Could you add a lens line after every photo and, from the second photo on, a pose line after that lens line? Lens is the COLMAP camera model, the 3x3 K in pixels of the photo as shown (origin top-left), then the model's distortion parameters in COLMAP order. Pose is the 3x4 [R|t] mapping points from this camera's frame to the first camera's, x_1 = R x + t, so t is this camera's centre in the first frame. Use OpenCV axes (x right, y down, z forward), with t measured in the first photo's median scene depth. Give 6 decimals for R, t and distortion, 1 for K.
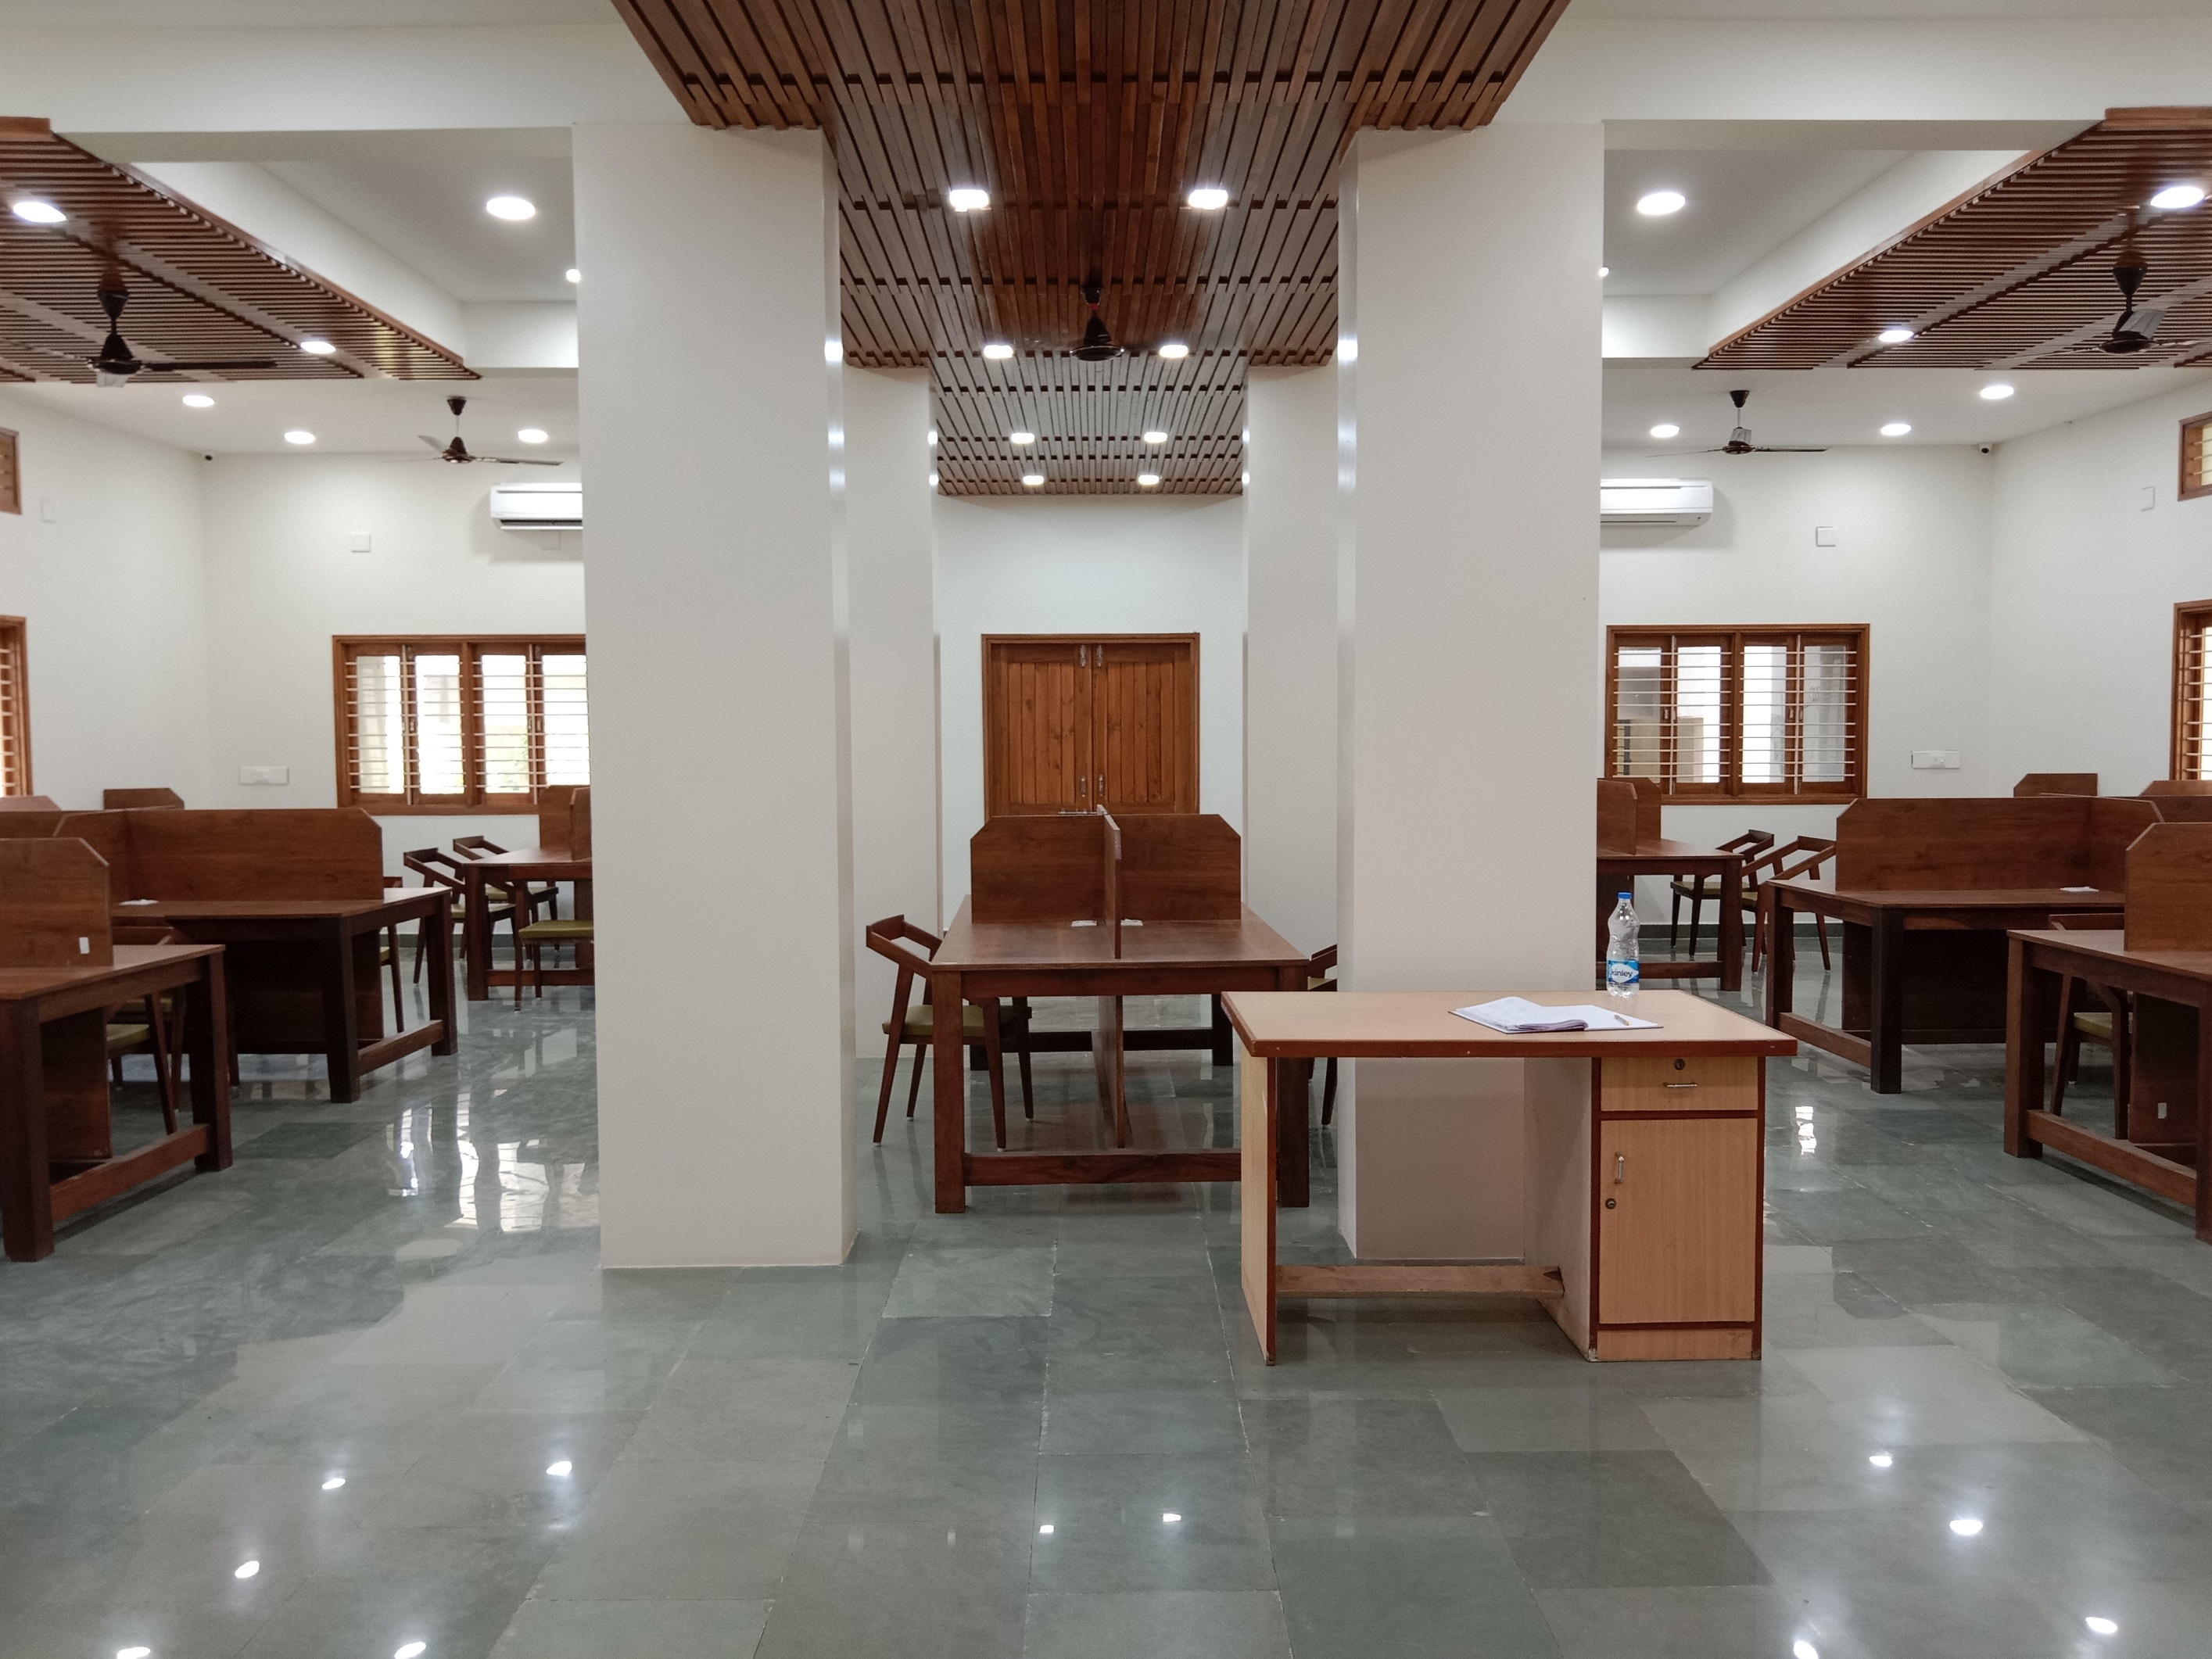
lens RADIAL K [[1823.1, 0, 1113.1], [0, 1823.1, 840.8], [0, 0, 1]] dist [0.013150, -0.022534]
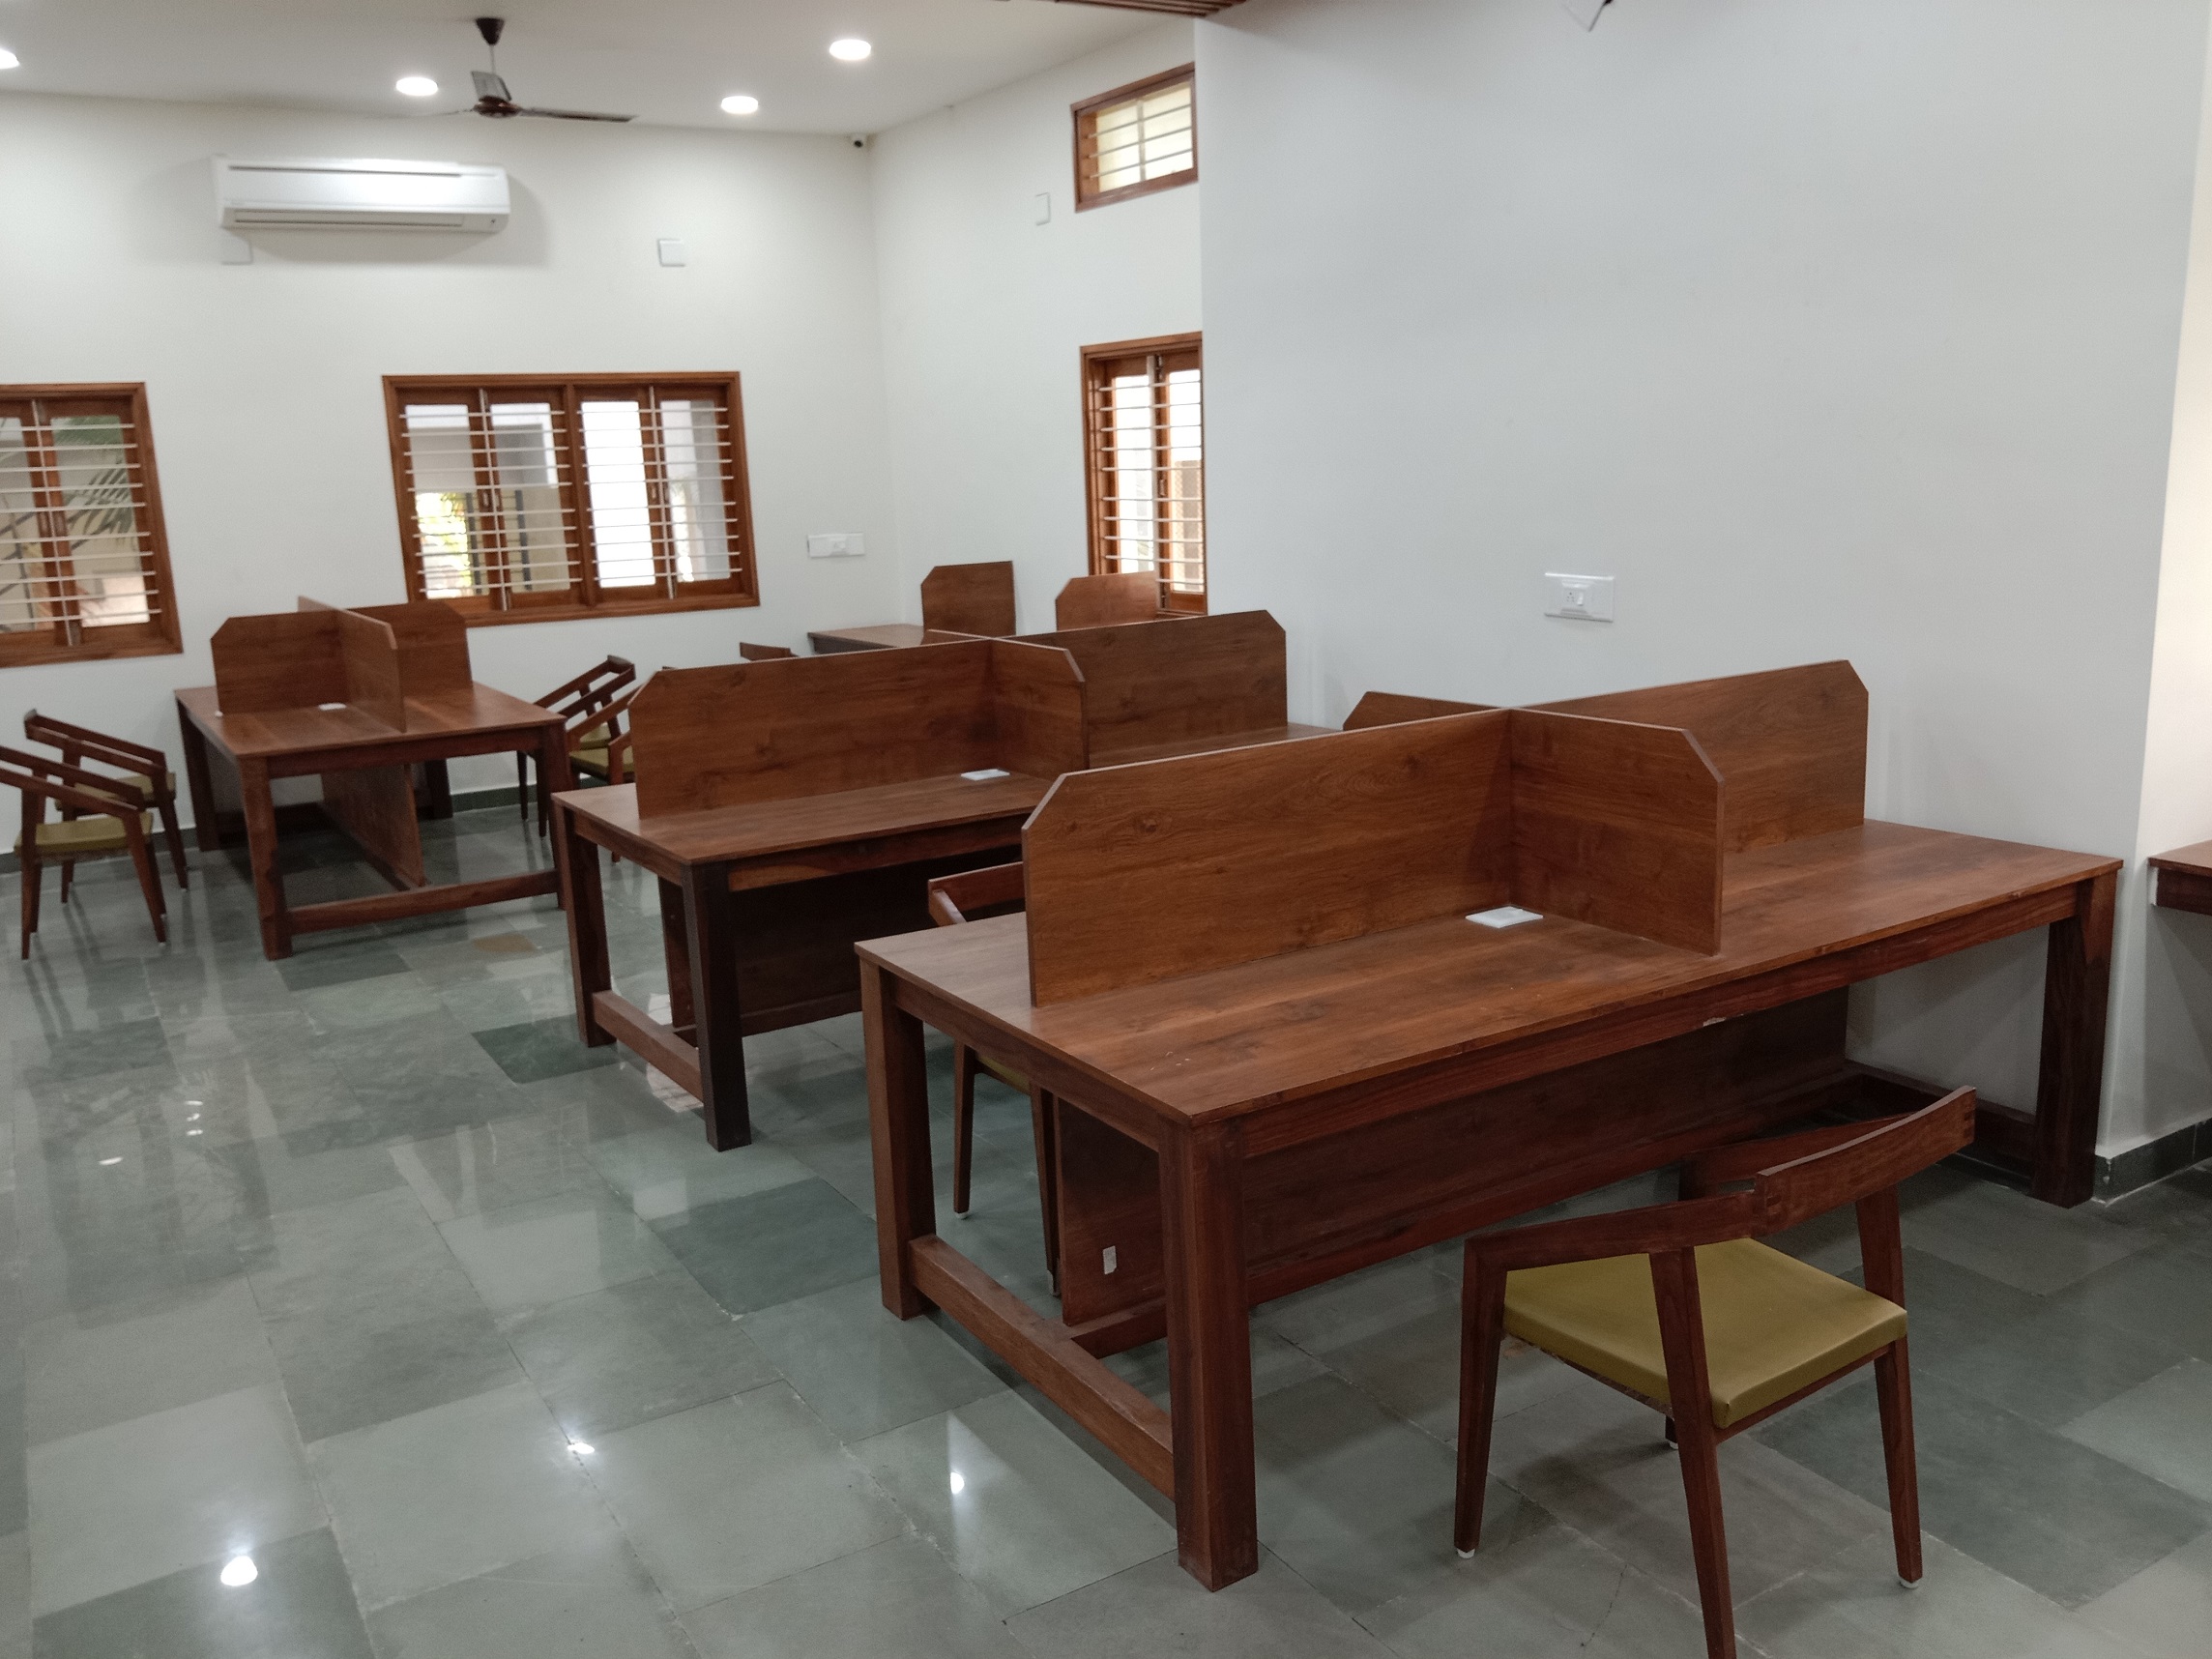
lens RADIAL K [[1823.2, 0, 1111.7], [0, 1823.2, 829.3], [0, 0, 1]] dist [0.013150, -0.022534]
pose [[0.859564, -0.130514, 0.494081, 0.170942], [0.062818, 0.986490, 0.151301, -0.041629], [-0.507153, -0.099016, 0.856149, 0.288197]]
